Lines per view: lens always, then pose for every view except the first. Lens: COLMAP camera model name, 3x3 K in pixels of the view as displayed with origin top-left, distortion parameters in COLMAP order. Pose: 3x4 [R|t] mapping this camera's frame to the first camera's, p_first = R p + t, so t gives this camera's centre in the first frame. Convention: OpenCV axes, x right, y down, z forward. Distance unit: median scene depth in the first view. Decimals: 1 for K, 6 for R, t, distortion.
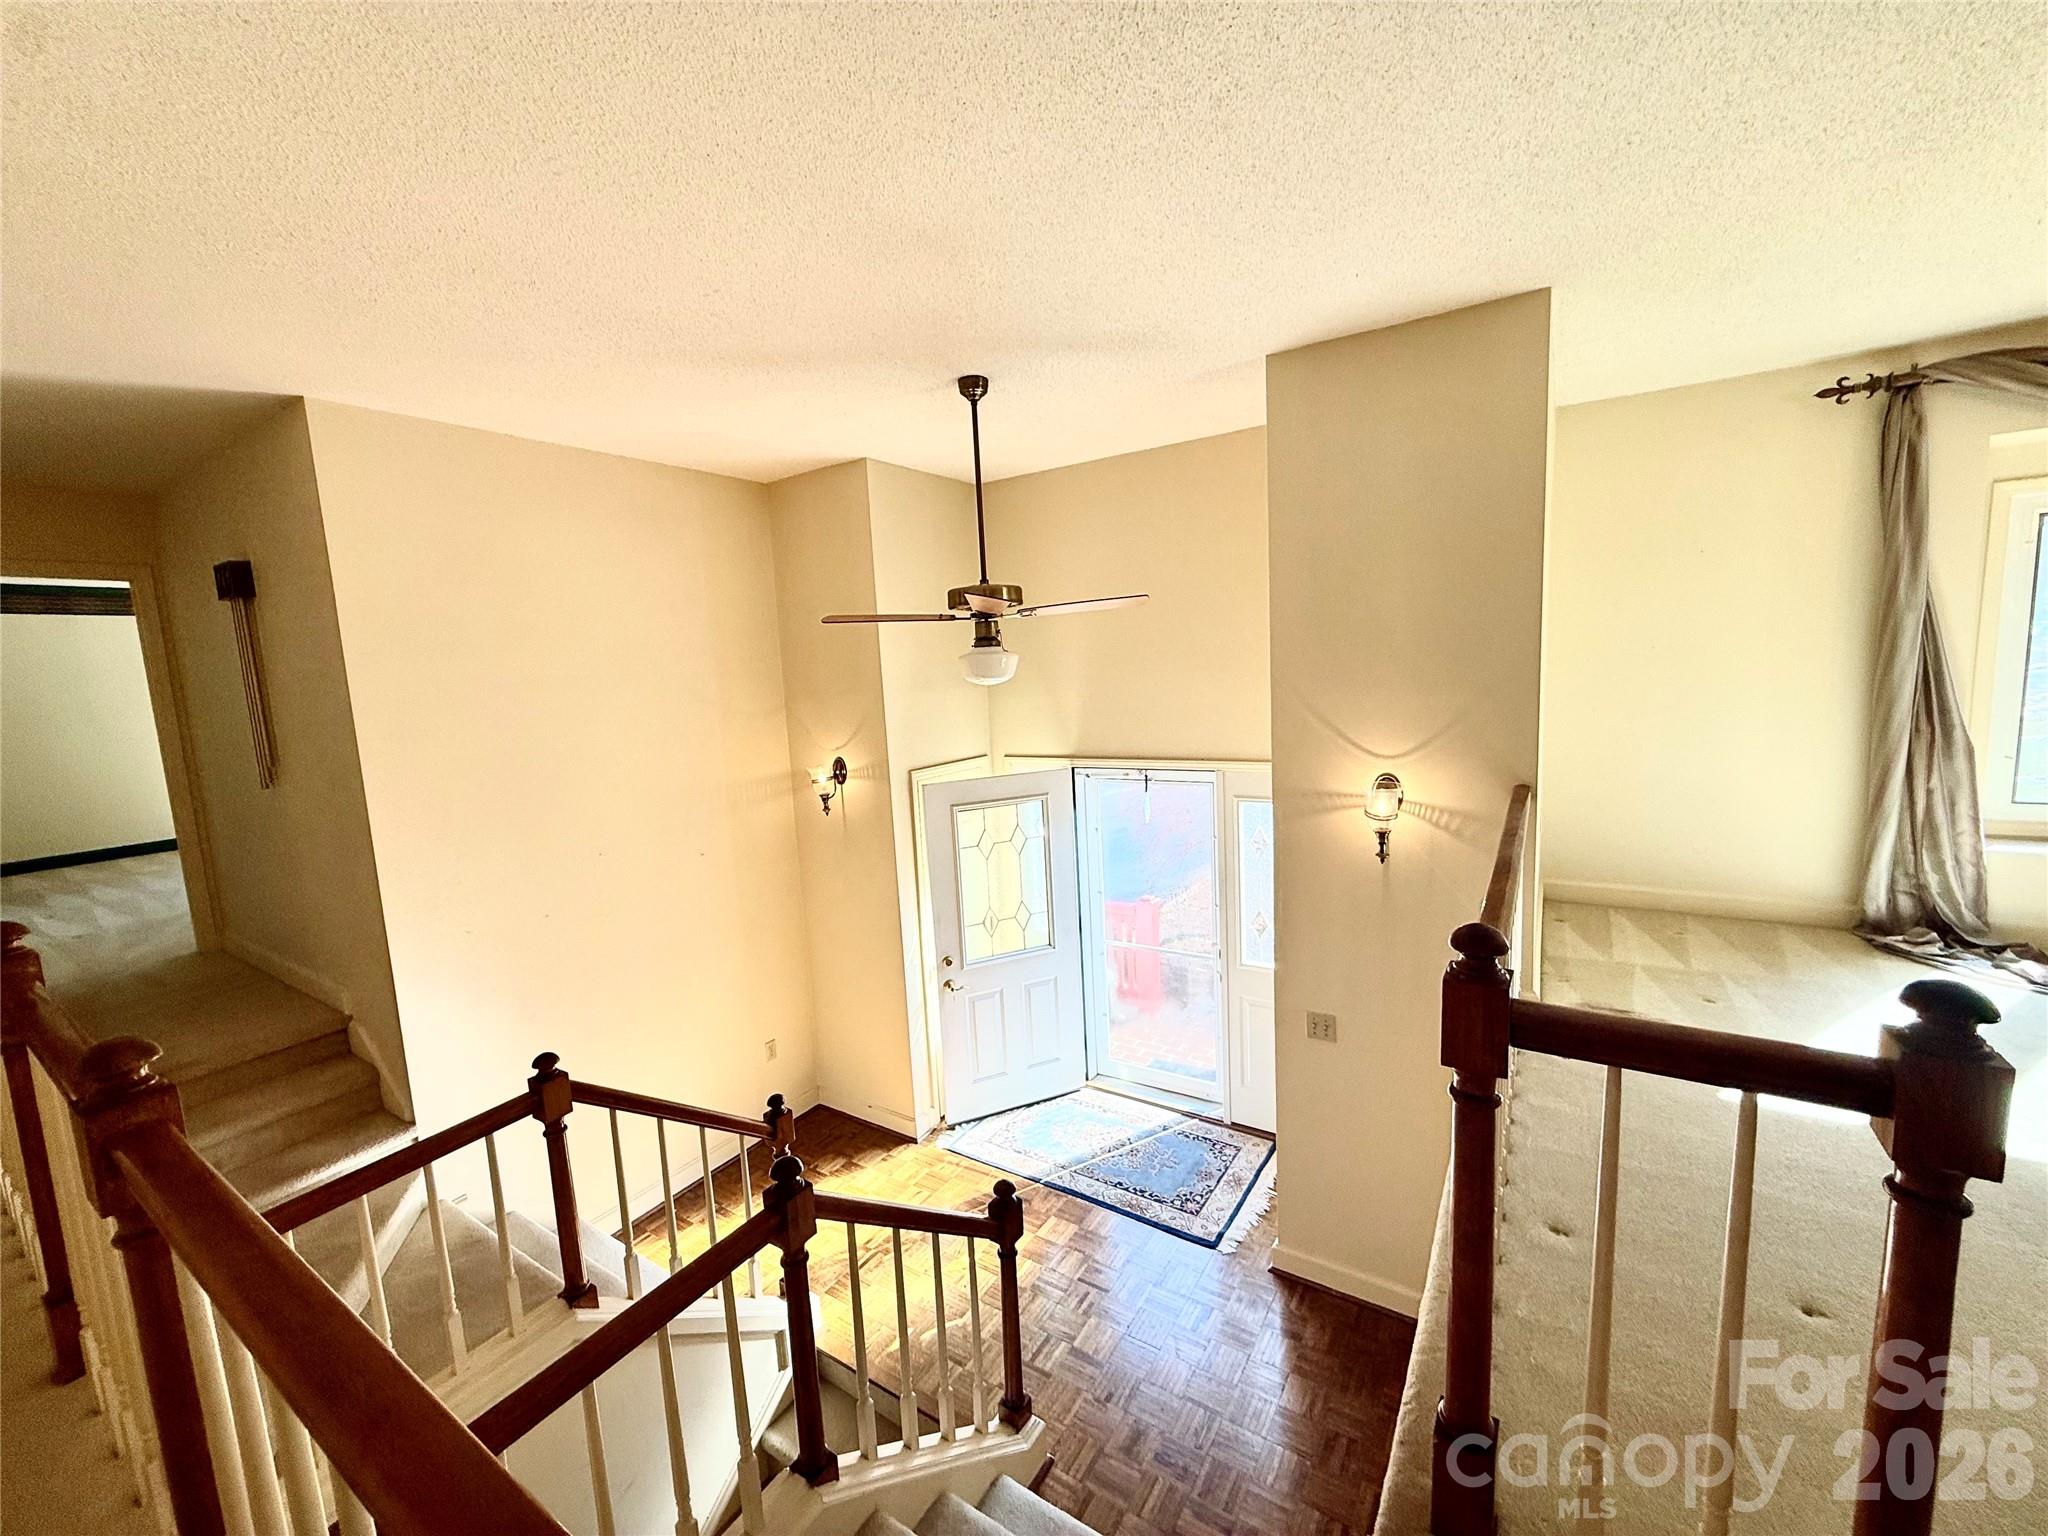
lens RADIAL K [[810.1, 0, 1025.5], [0, 810.1, 763.5], [0, 0, 1]] dist [-0.001027, -0.000215]
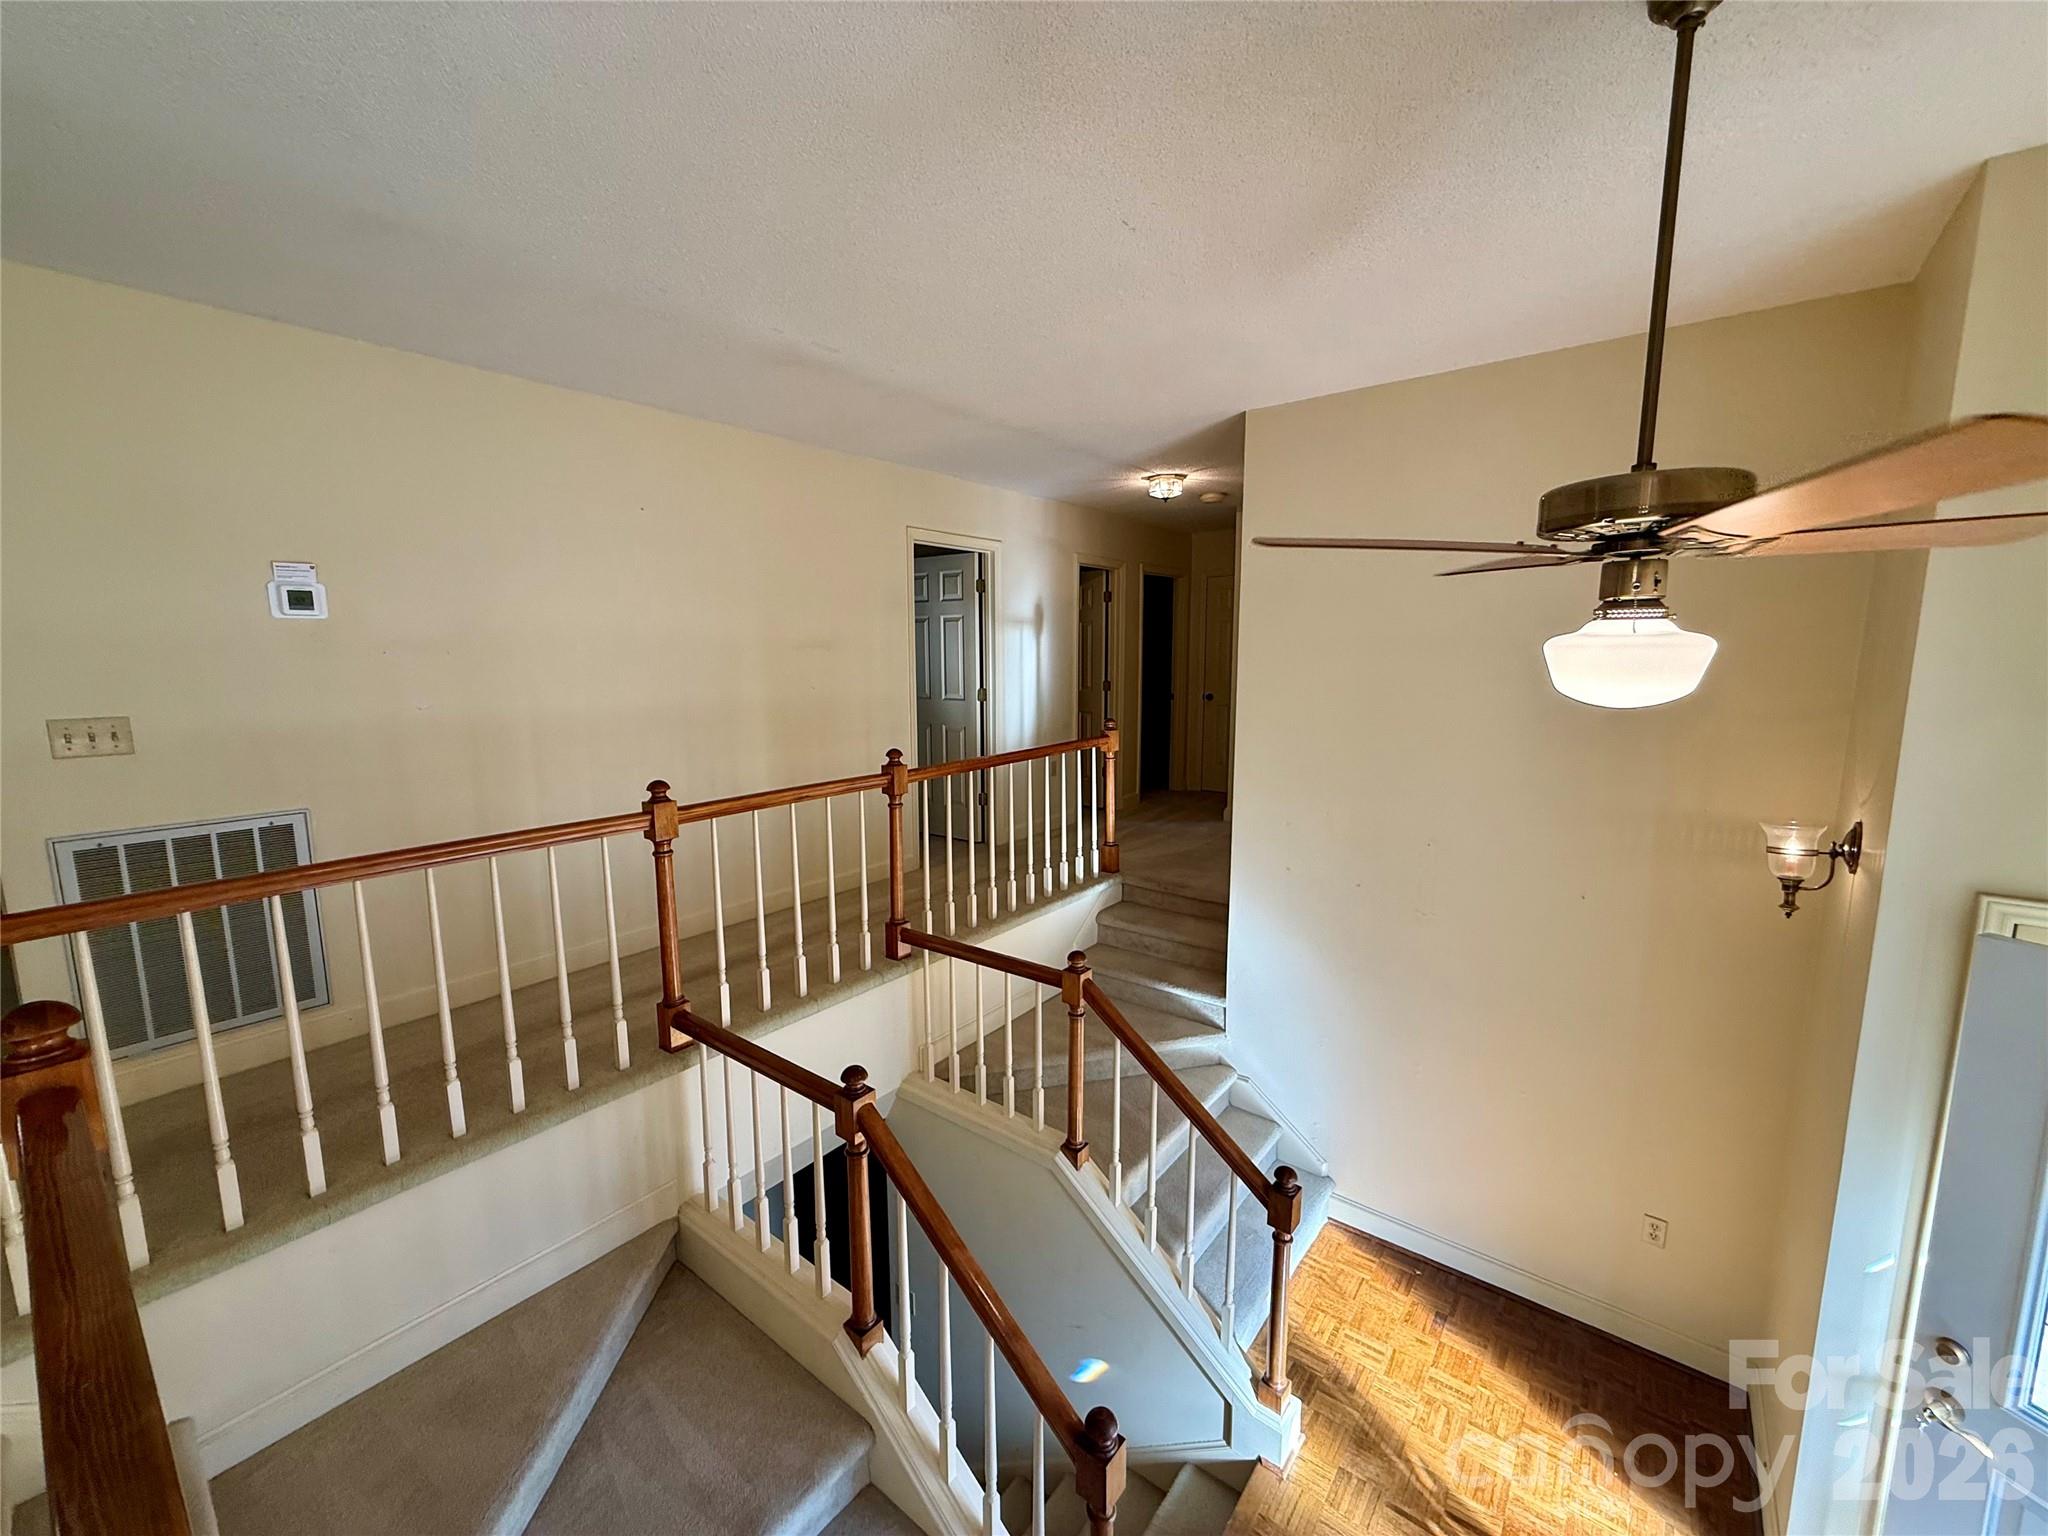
lens RADIAL K [[810.1, 0, 1025.5], [0, 810.1, 763.5], [0, 0, 1]] dist [-0.001027, -0.000215]
pose [[-0.086840, 0.185288, -0.978840, 0.450805], [-0.122327, 0.973133, 0.195060, -0.115973], [0.988683, 0.136677, -0.061841, 0.763037]]
